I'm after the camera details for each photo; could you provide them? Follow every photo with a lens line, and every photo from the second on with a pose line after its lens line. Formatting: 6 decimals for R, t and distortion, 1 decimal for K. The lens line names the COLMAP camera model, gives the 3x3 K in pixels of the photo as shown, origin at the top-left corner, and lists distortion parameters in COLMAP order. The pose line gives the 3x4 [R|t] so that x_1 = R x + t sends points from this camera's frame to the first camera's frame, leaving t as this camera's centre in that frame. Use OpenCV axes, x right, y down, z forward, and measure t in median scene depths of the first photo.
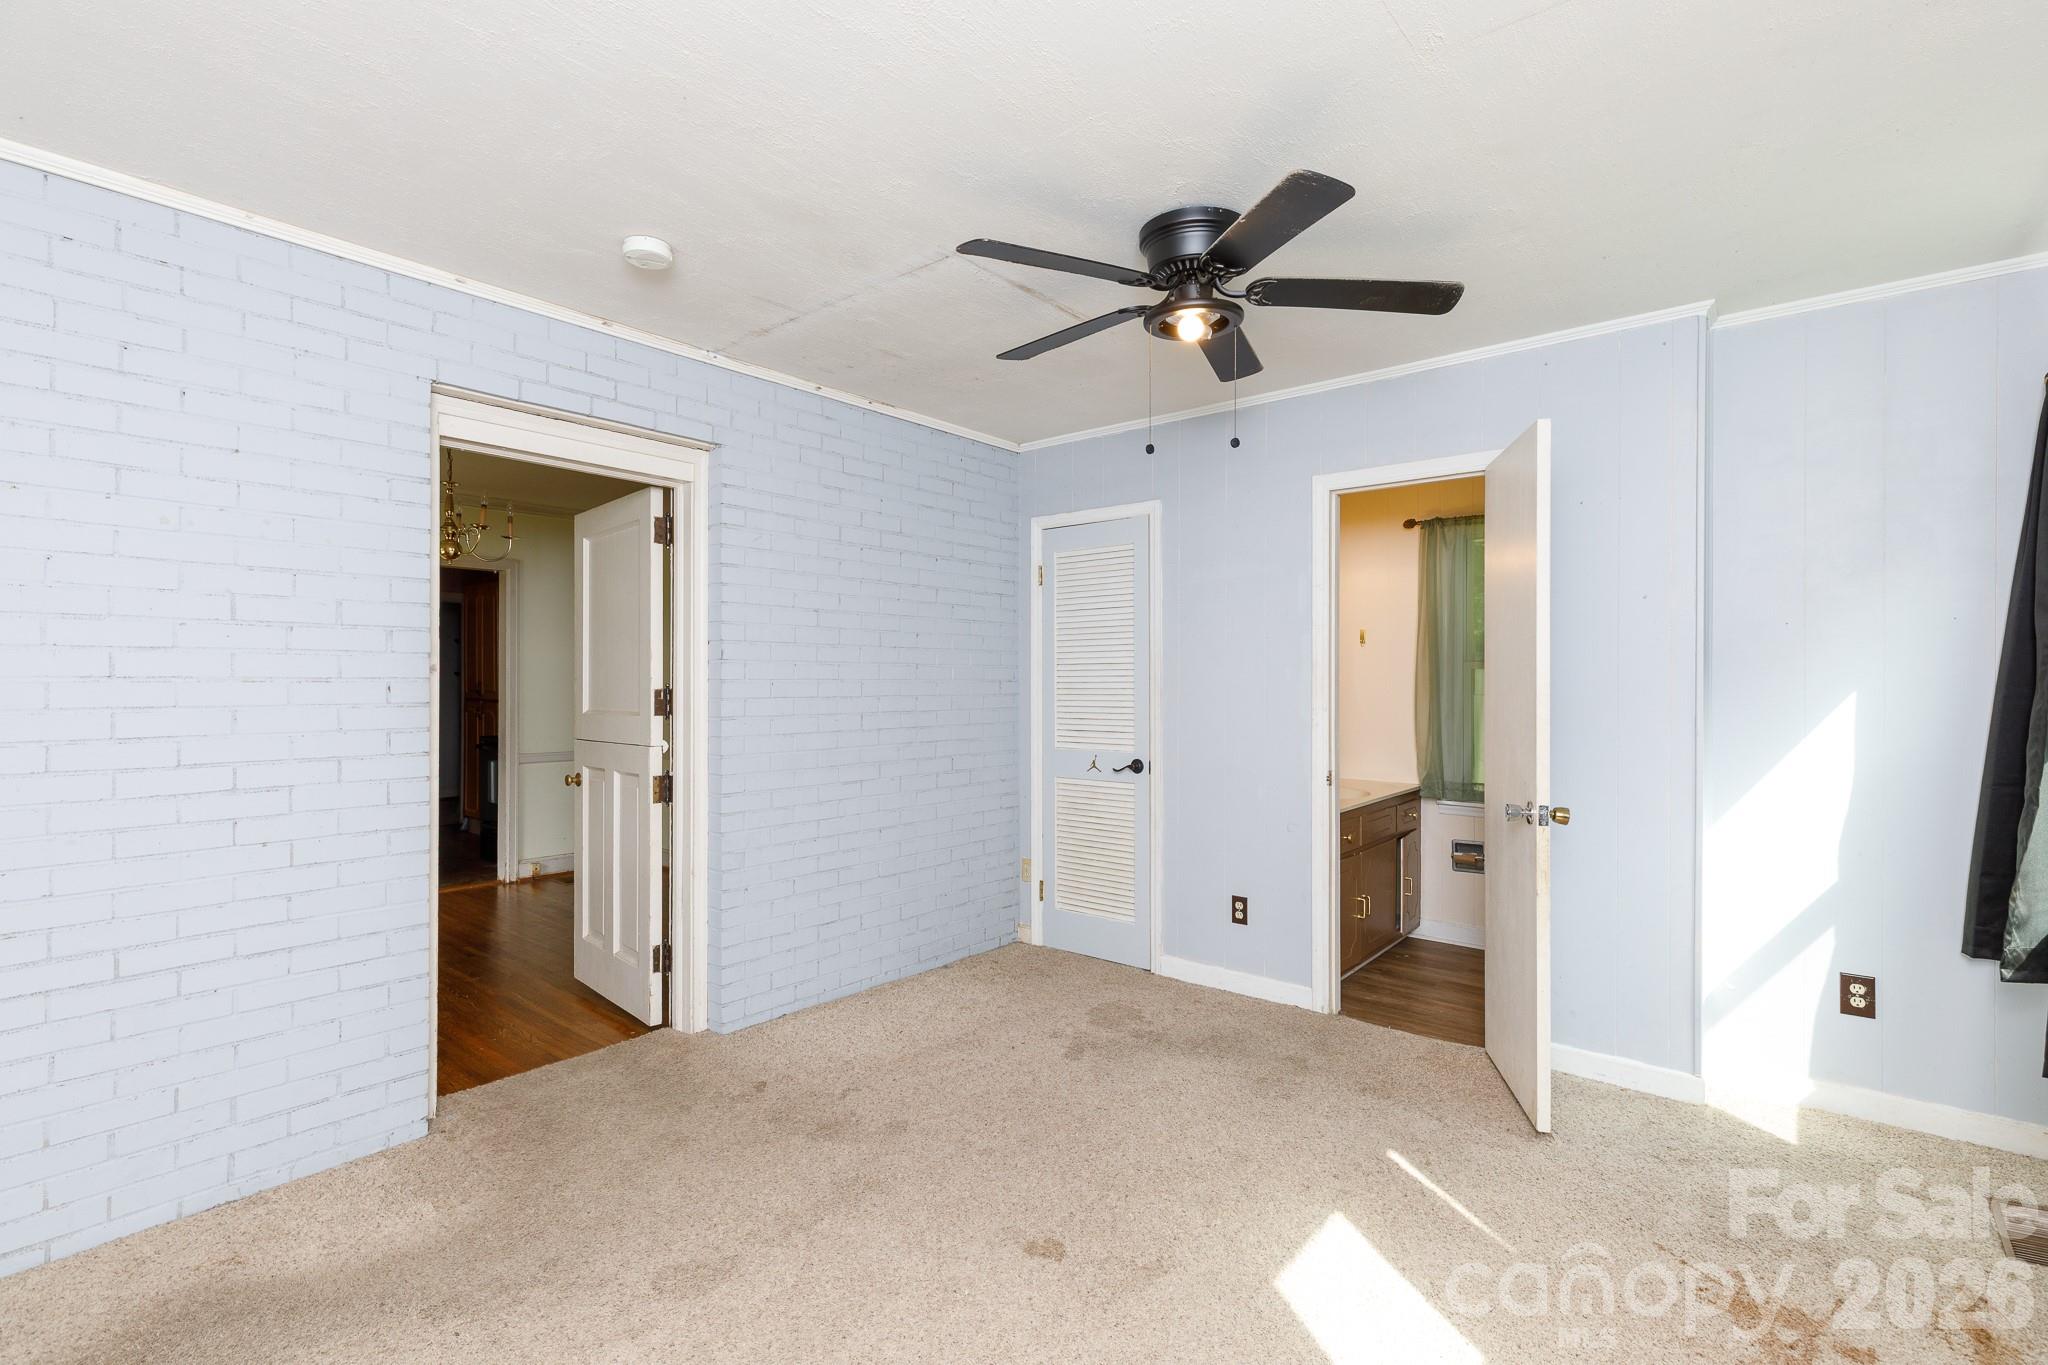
lens RADIAL K [[904.4, 0, 1024.0], [0, 904.4, 682.5], [0, 0, 1]] dist [0.000513, 0.000170]
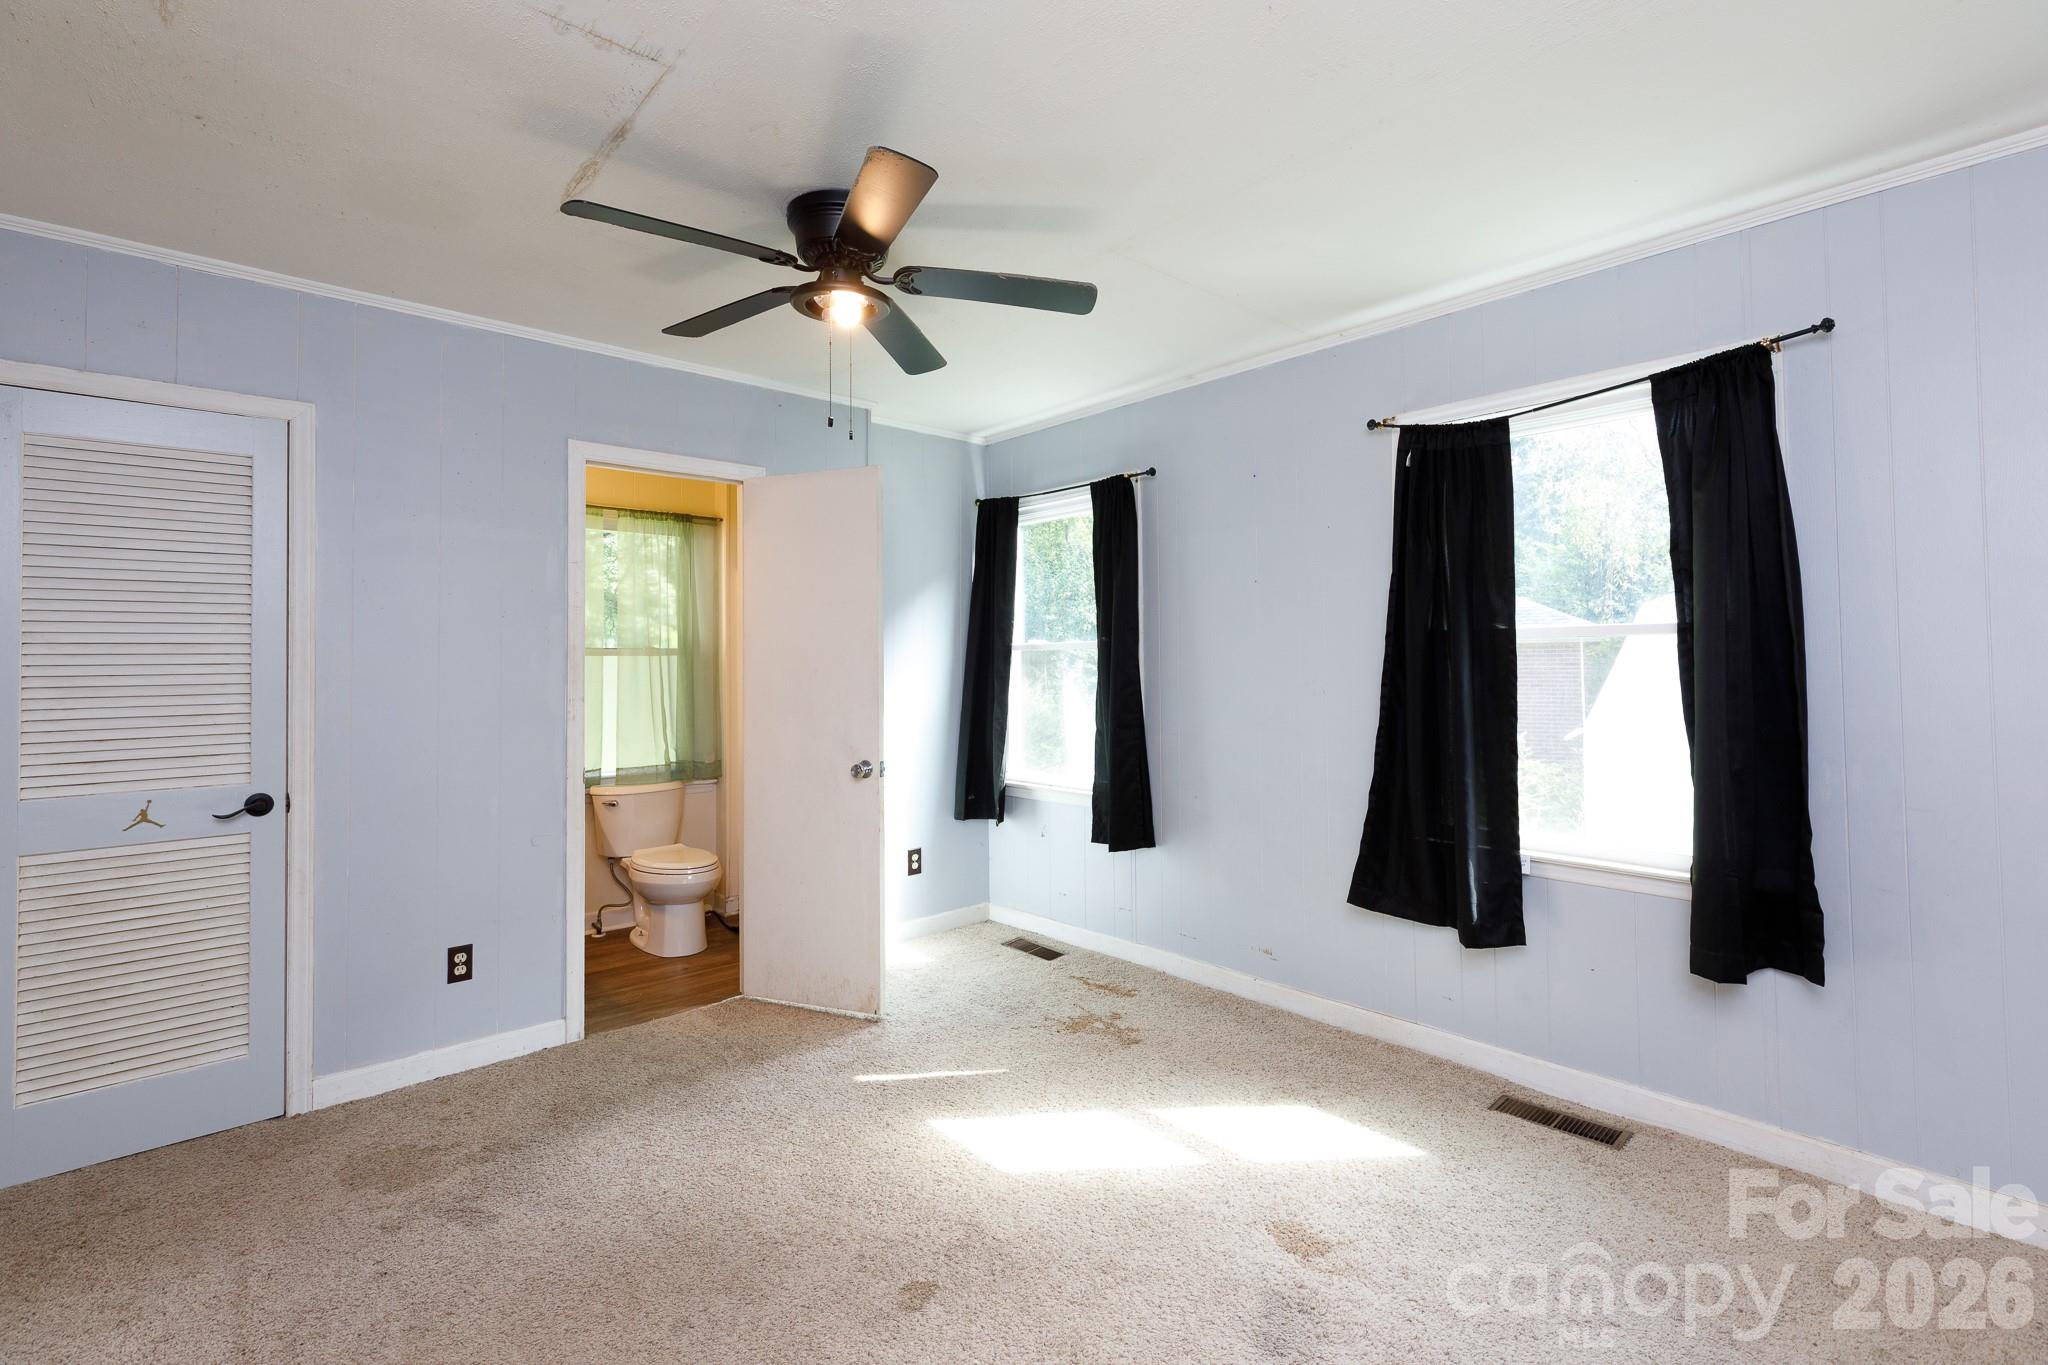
lens RADIAL K [[908.5, 0, 1020.8], [0, 908.5, 645.0], [0, 0, 1]] dist [0.000796, 0.000175]
pose [[0.164043, 0.016419, 0.986317, -0.482427], [0.007785, 0.999809, -0.017939, -0.005628], [-0.986423, 0.010621, 0.163883, 0.410722]]
